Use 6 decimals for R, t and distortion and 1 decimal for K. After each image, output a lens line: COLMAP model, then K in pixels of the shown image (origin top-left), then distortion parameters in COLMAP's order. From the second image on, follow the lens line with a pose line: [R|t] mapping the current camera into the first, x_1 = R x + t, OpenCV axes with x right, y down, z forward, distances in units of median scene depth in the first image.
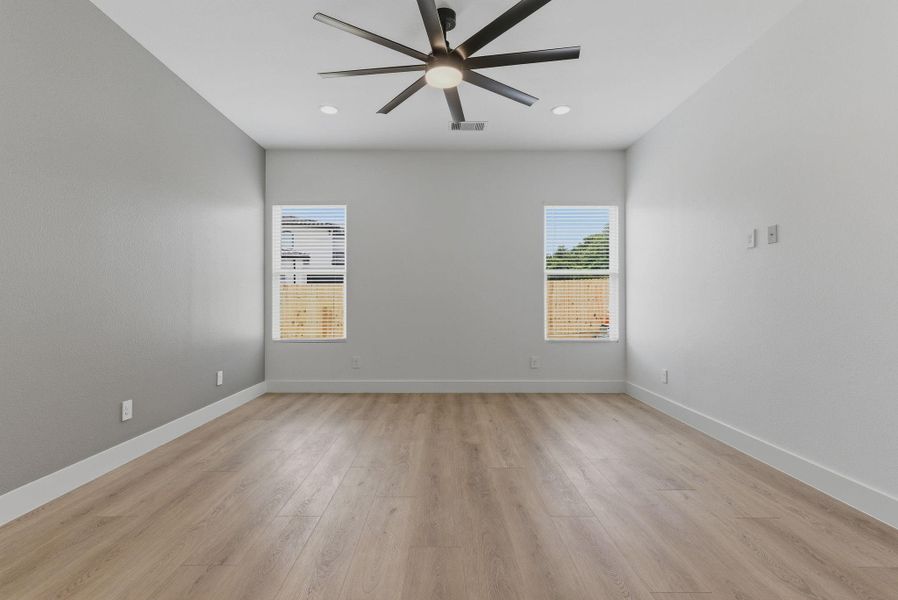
lens RADIAL K [[432.8, 0, 477.5], [0, 432.8, 298.8], [0, 0, 1]] dist [0.000464, 0.000160]
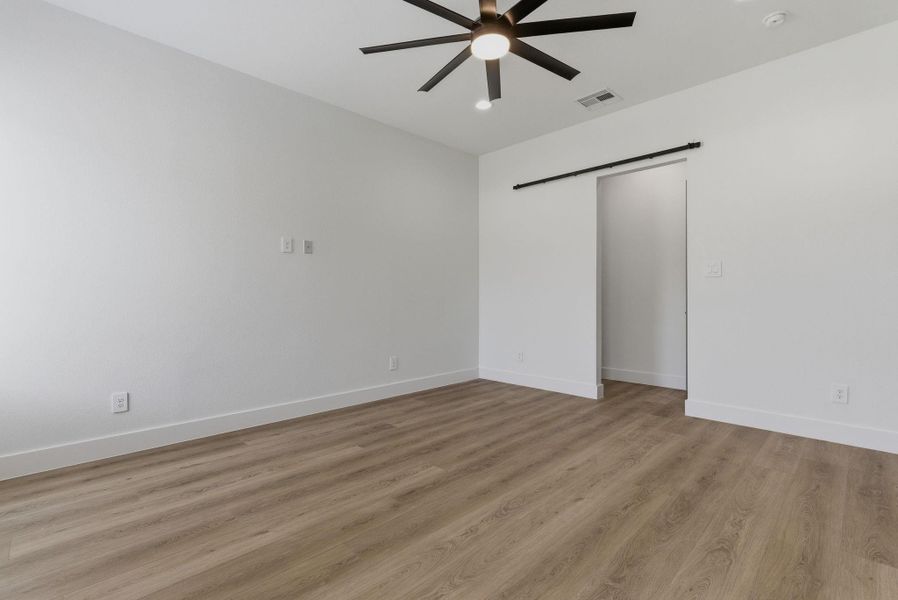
lens RADIAL K [[432.8, 0, 477.5], [0, 432.8, 298.8], [0, 0, 1]] dist [0.000464, 0.000160]
pose [[-0.706163, -0.000739, 0.708049, -0.584163], [-0.002552, 0.999996, -0.001502, 0.015709], [-0.708045, -0.002868, -0.706162, 1.381152]]
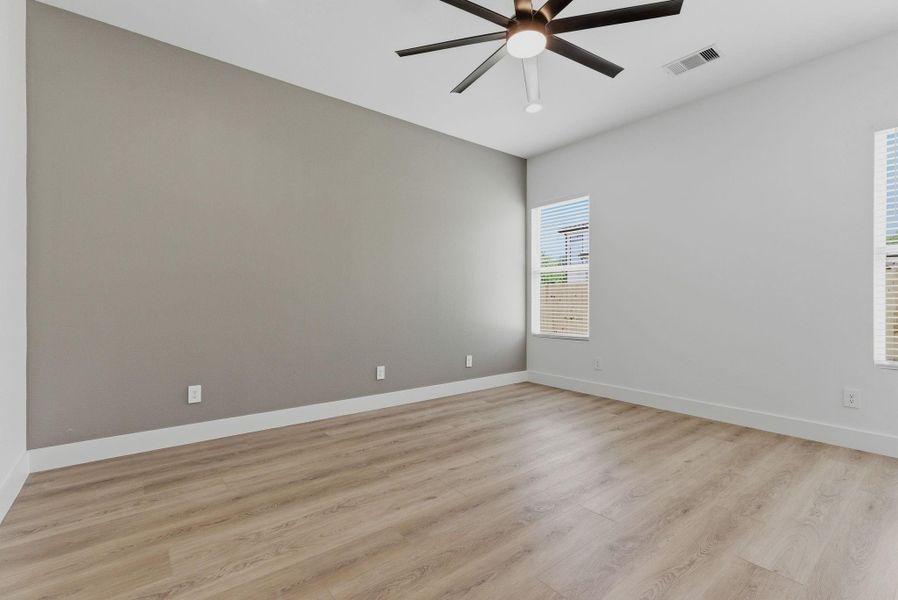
lens RADIAL K [[447.6, 0, 449.0], [0, 447.6, 300.0], [0, 0, 1]] dist [-0.001136, -0.000042]
pose [[0.580875, 0.000672, -0.813993, 0.479393], [0.005259, 0.999976, 0.004578, 0.007286], [0.813976, -0.006940, 0.580857, 0.280853]]
